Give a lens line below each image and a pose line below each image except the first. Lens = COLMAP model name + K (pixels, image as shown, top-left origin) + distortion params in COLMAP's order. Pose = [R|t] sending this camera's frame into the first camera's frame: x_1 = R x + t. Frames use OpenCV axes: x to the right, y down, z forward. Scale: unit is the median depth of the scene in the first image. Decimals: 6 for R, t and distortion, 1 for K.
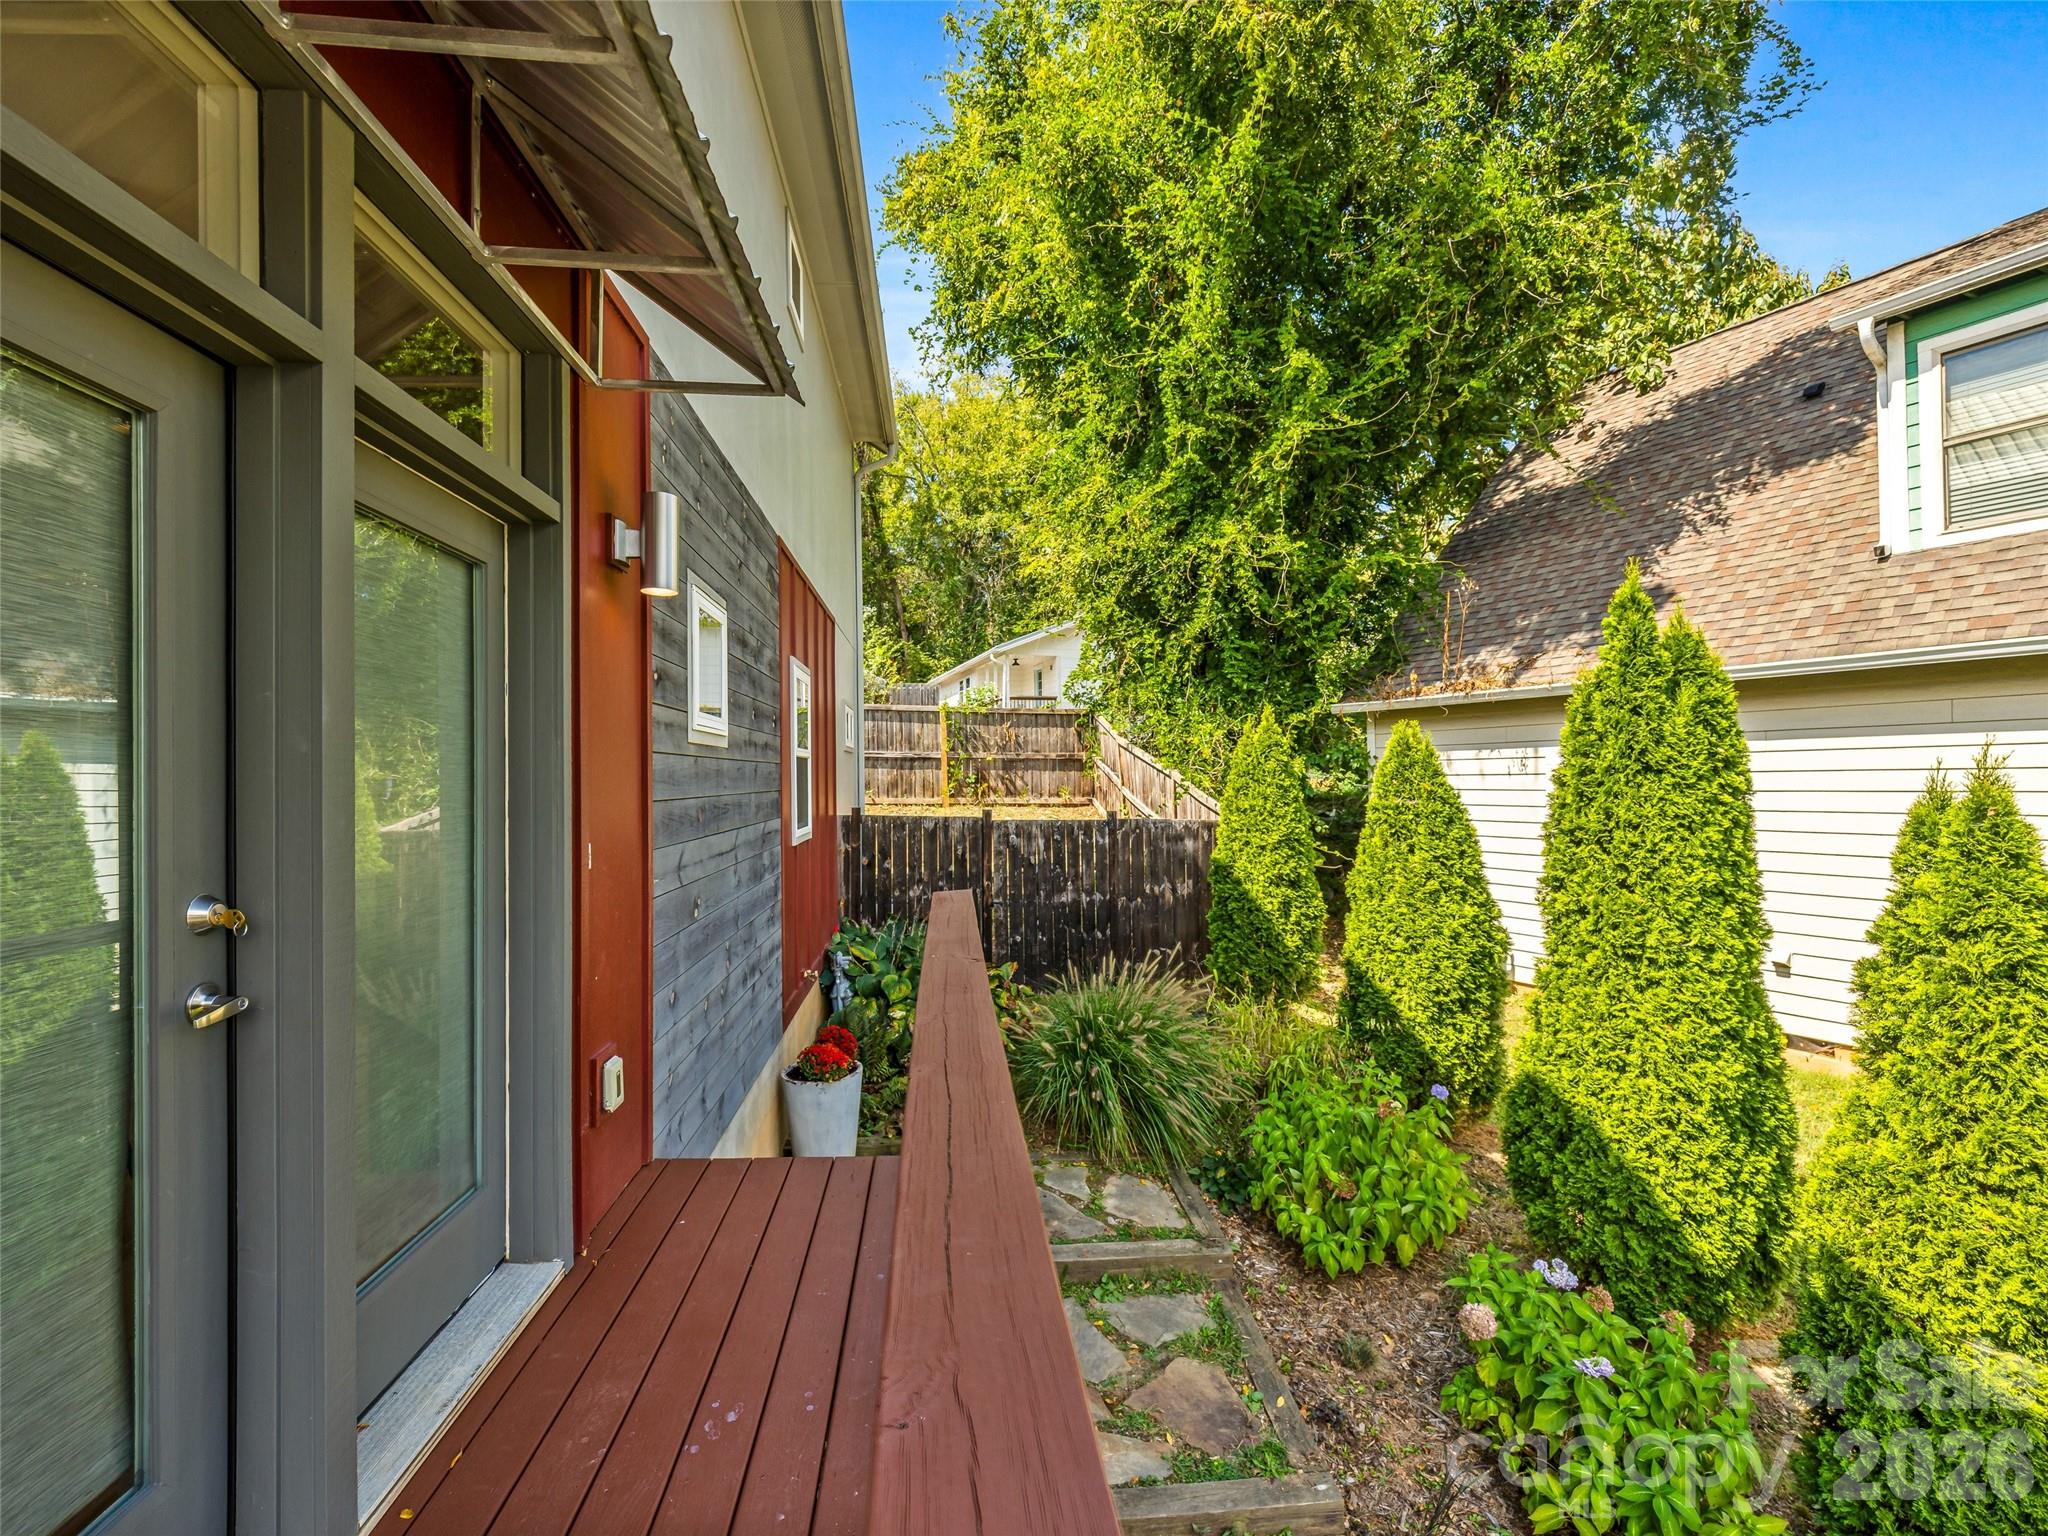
lens RADIAL K [[929.4, 0, 1024.0], [0, 929.4, 768.0], [0, 0, 1]] dist [-0.000932, -0.000222]
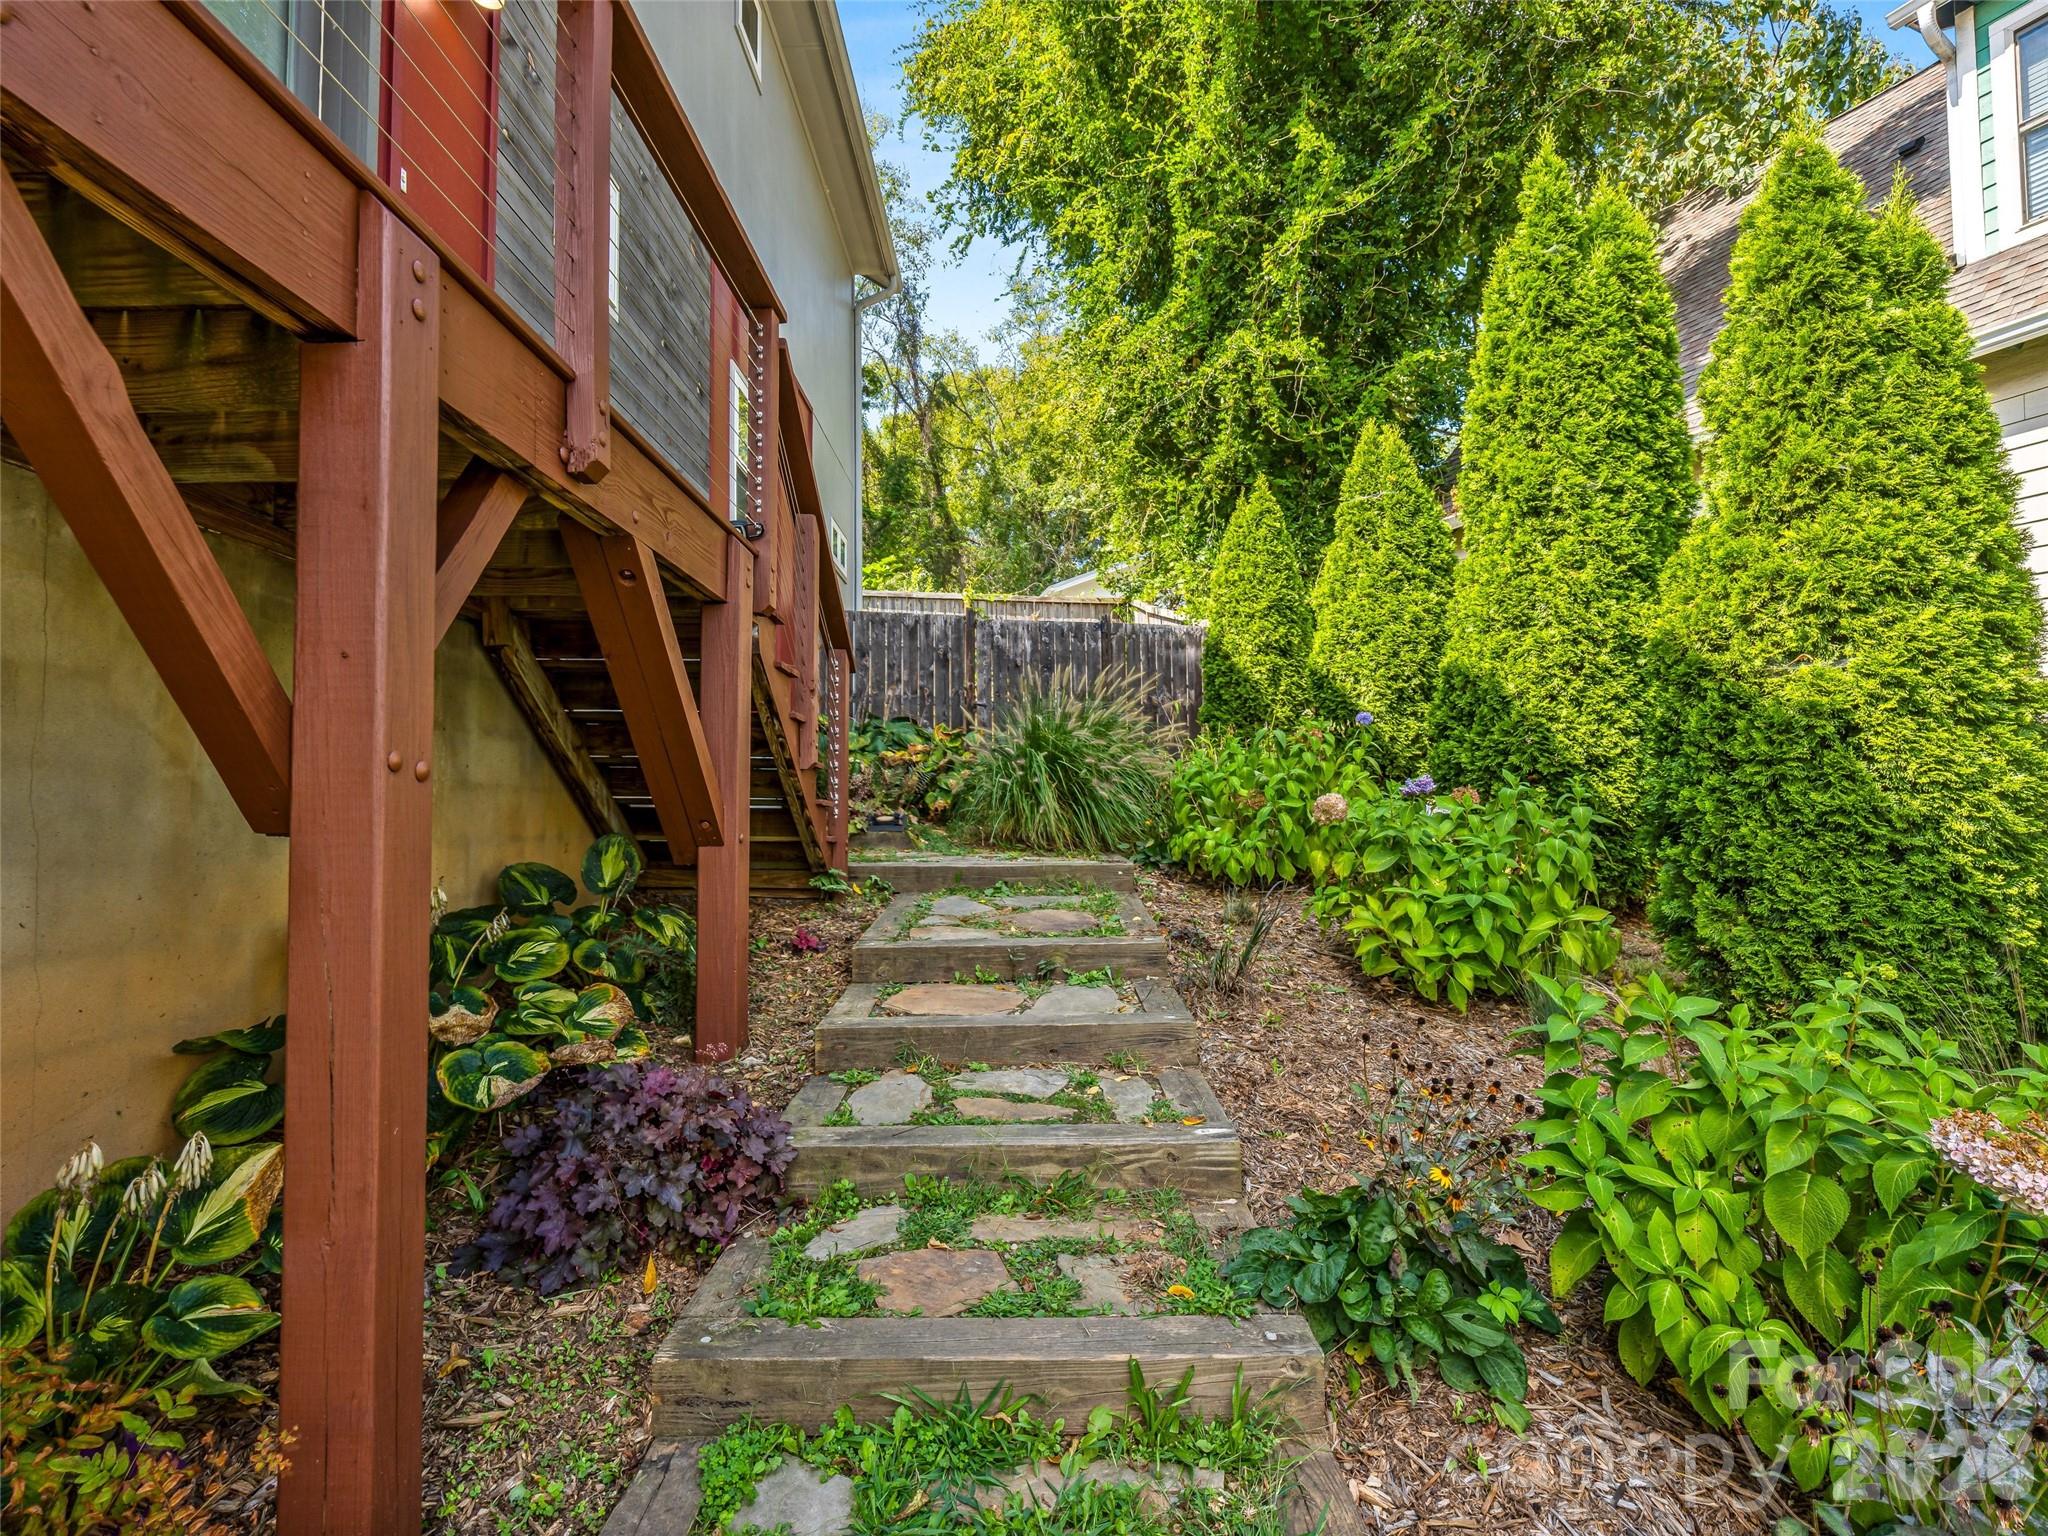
lens RADIAL K [[1031.4, 0, 1015.8], [0, 1031.4, 762.3], [0, 0, 1]] dist [-0.002192, 0.001141]
pose [[0.994522, -0.003093, -0.104479, 0.127961], [-0.001467, 0.999051, -0.043539, 0.273798], [0.104515, 0.043454, 0.993574, -0.046091]]
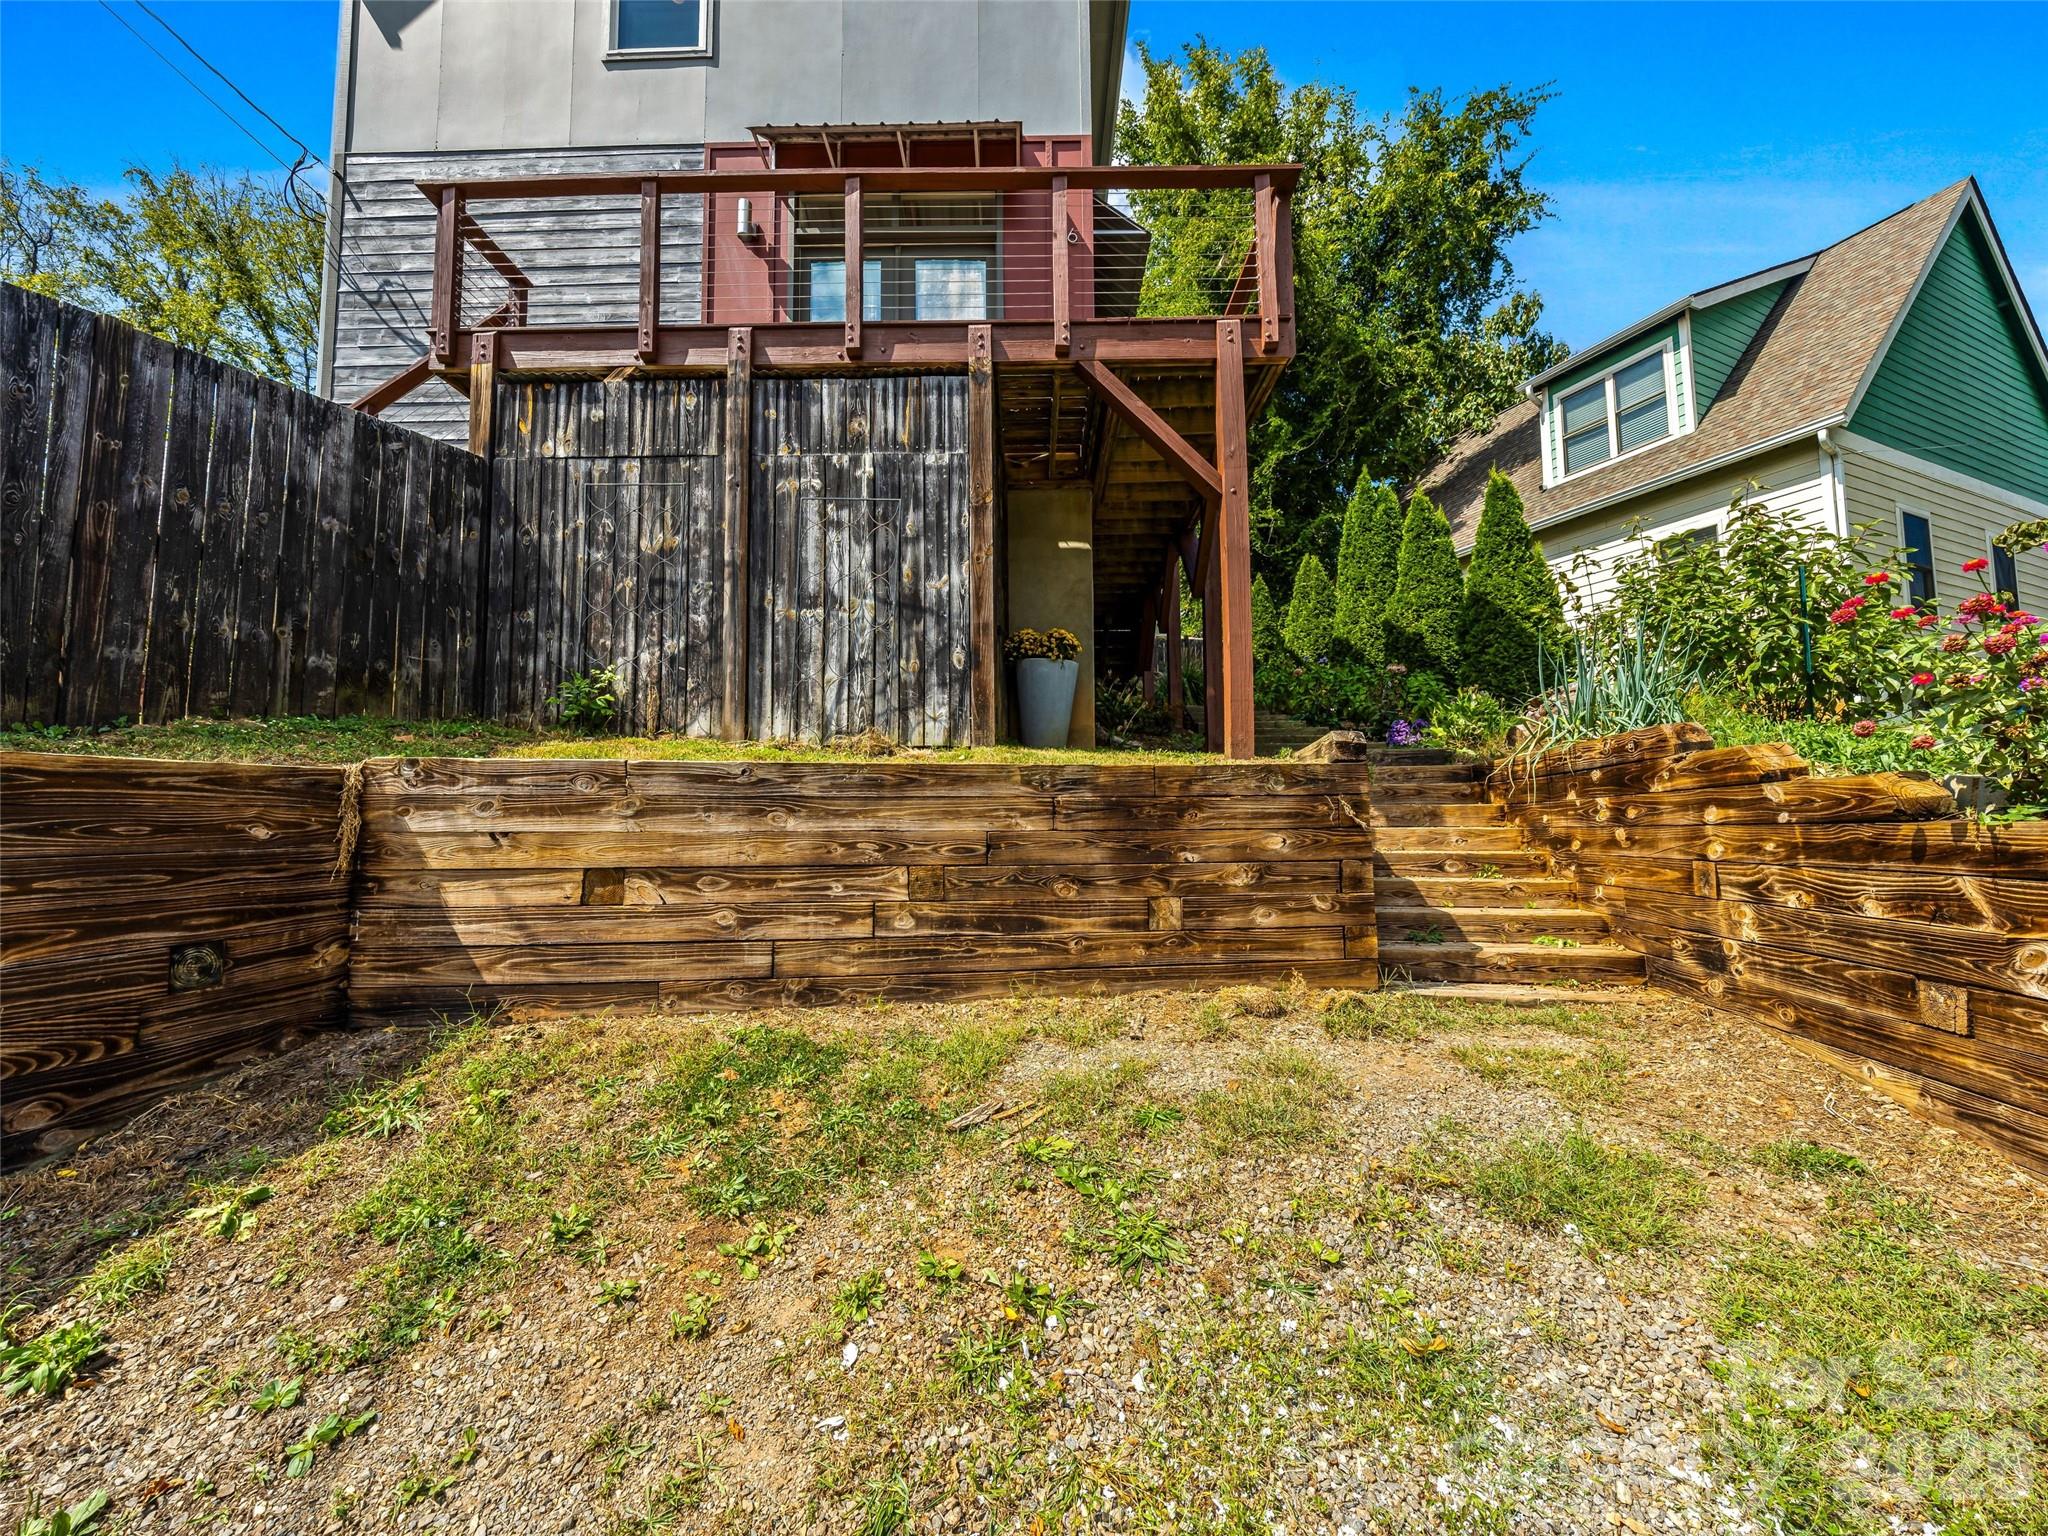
lens RADIAL K [[811.3, 0, 1019.1], [0, 811.3, 772.6], [0, 0, 1]] dist [-0.000305, -0.000194]
pose [[0.994548, -0.005527, -0.104132, -0.101835], [-0.001024, 0.998028, -0.062757, 0.530258], [0.104274, 0.062522, 0.992581, -0.937021]]
